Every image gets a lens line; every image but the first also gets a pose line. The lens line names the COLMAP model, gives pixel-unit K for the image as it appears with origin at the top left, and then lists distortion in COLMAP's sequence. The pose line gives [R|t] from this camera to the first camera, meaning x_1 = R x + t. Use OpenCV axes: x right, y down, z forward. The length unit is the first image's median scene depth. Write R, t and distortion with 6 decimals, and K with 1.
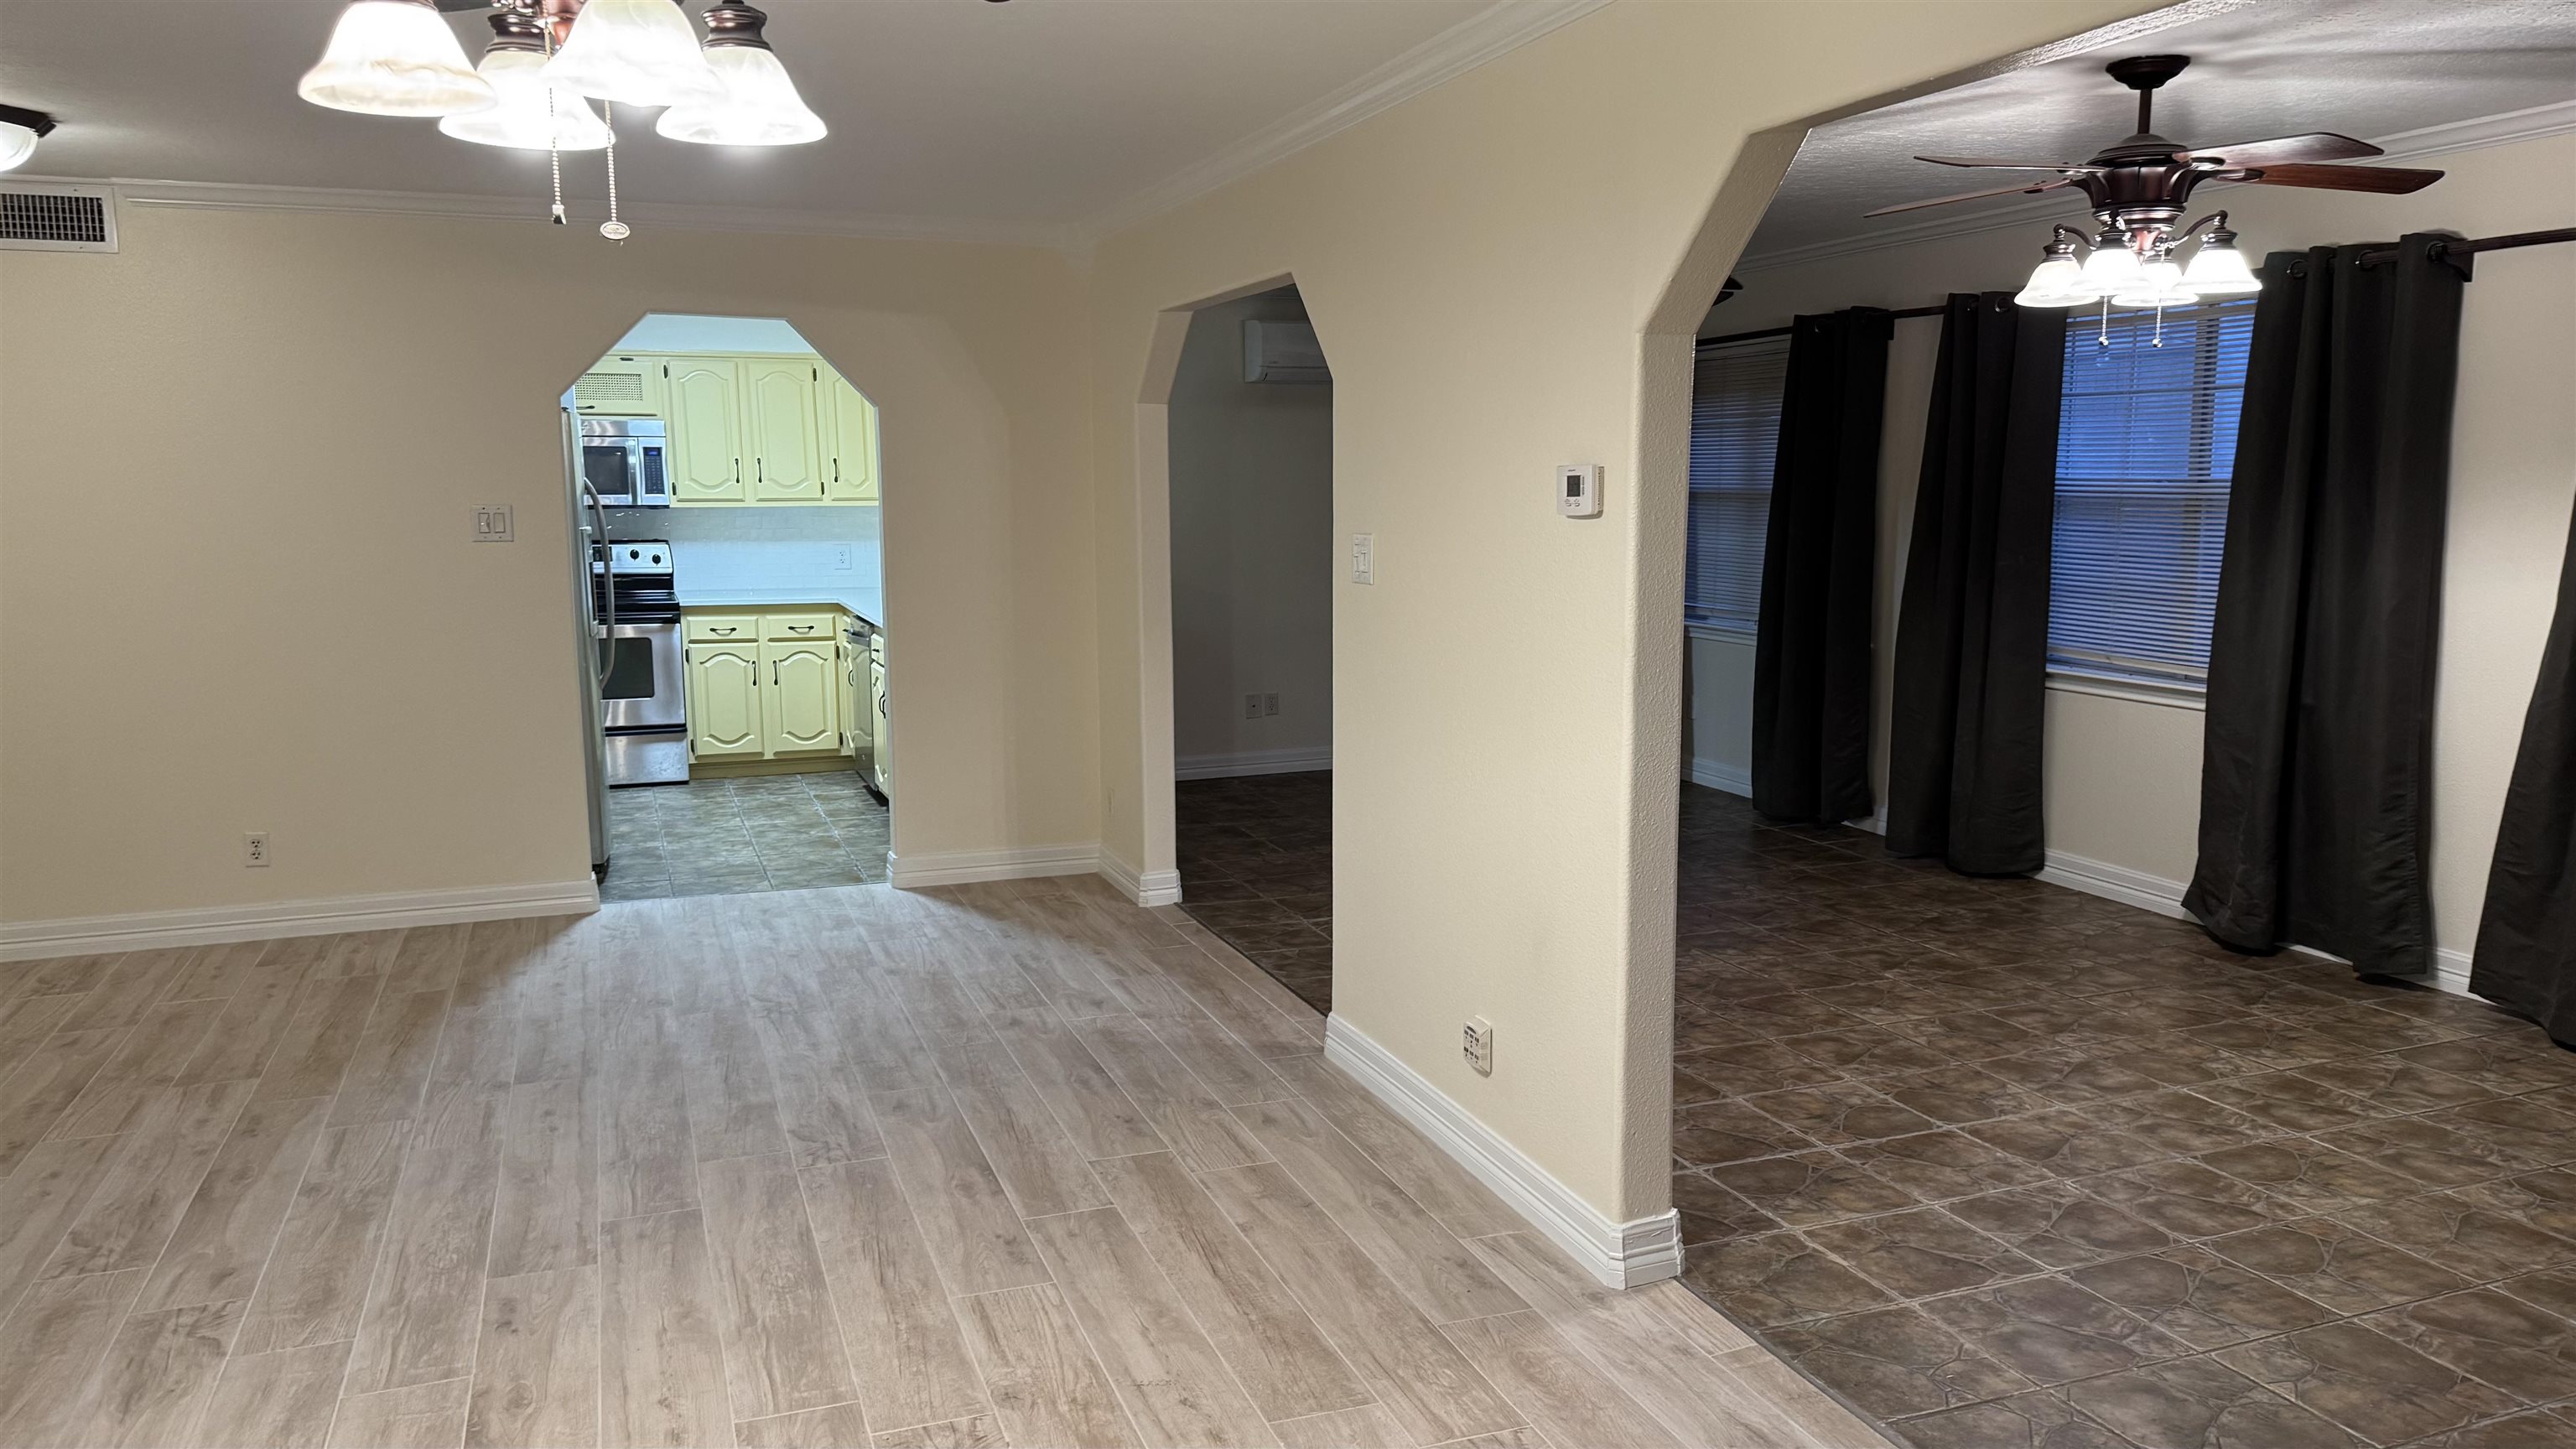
lens RADIAL K [[1806.6, 0, 1274.7], [0, 1806.6, 727.8], [0, 0, 1]] dist [0.068913, -0.087046]
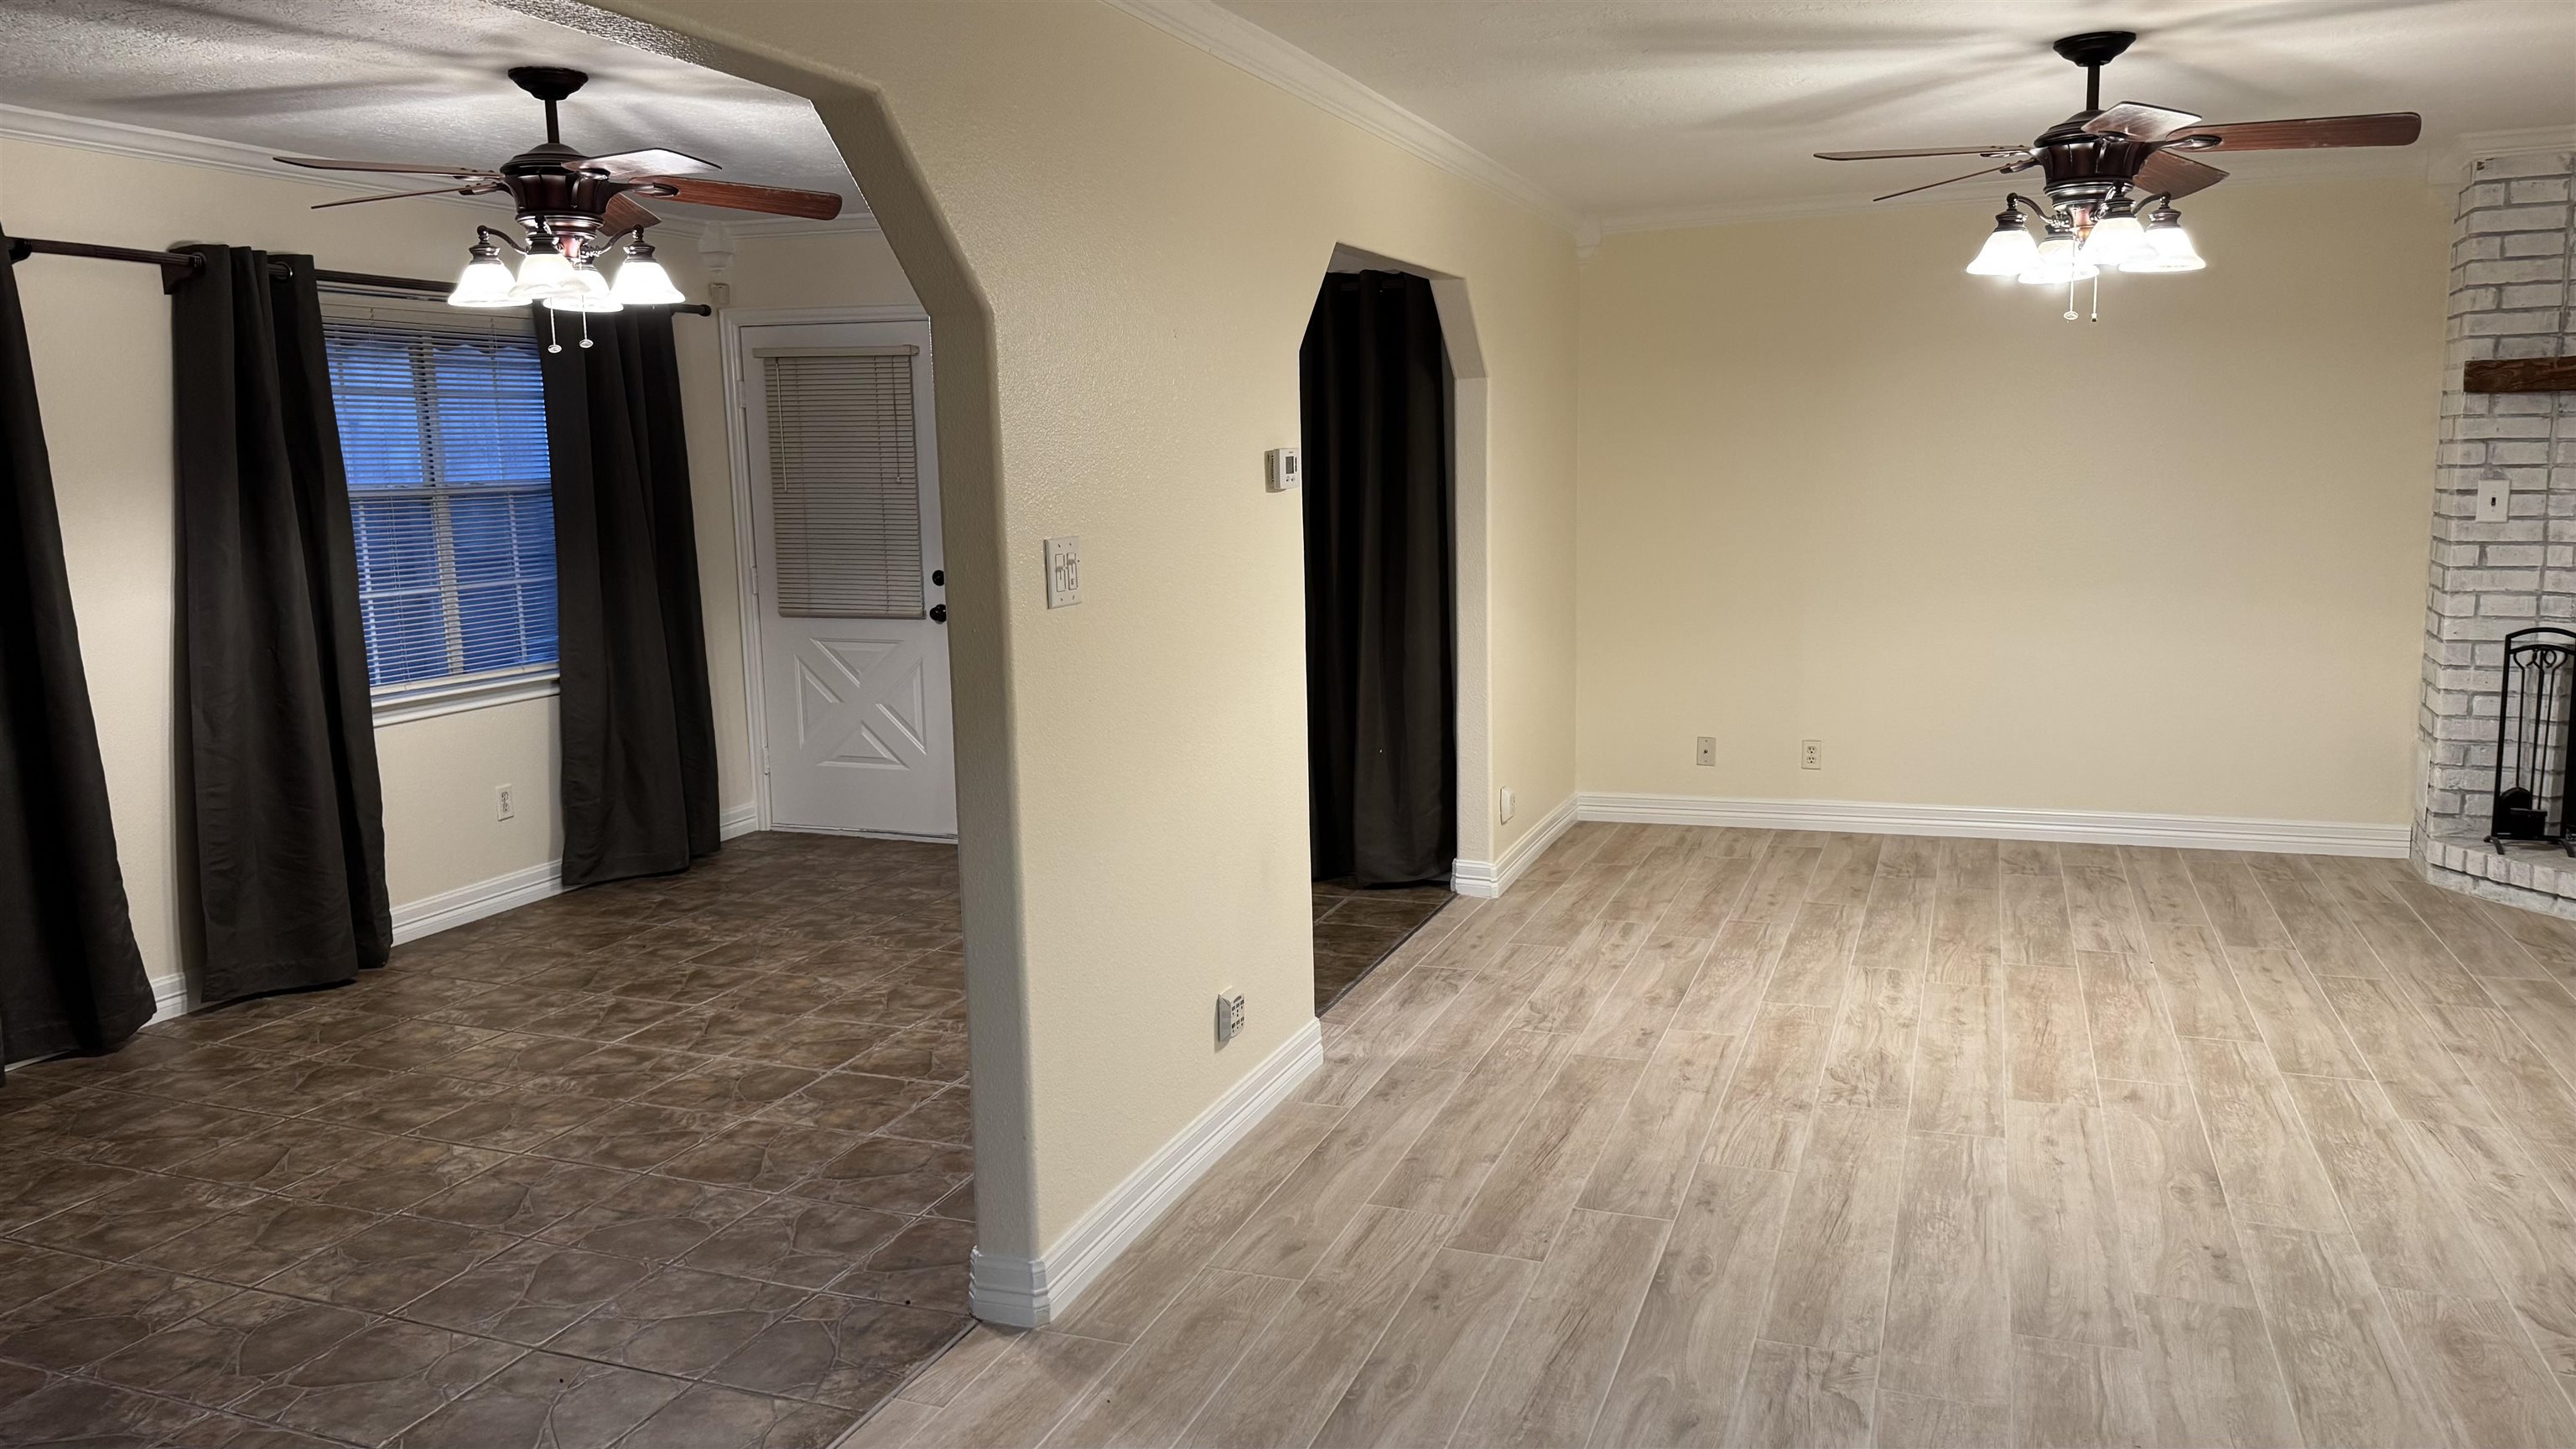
lens RADIAL K [[1795.2, 0, 1298.0], [0, 1795.2, 725.9], [0, 0, 1]] dist [0.047464, -0.055610]
pose [[-0.754418, -0.075046, 0.652090, -0.481684], [0.119302, 0.961219, 0.248646, -0.195155], [-0.645461, 0.265378, -0.716208, 1.421082]]
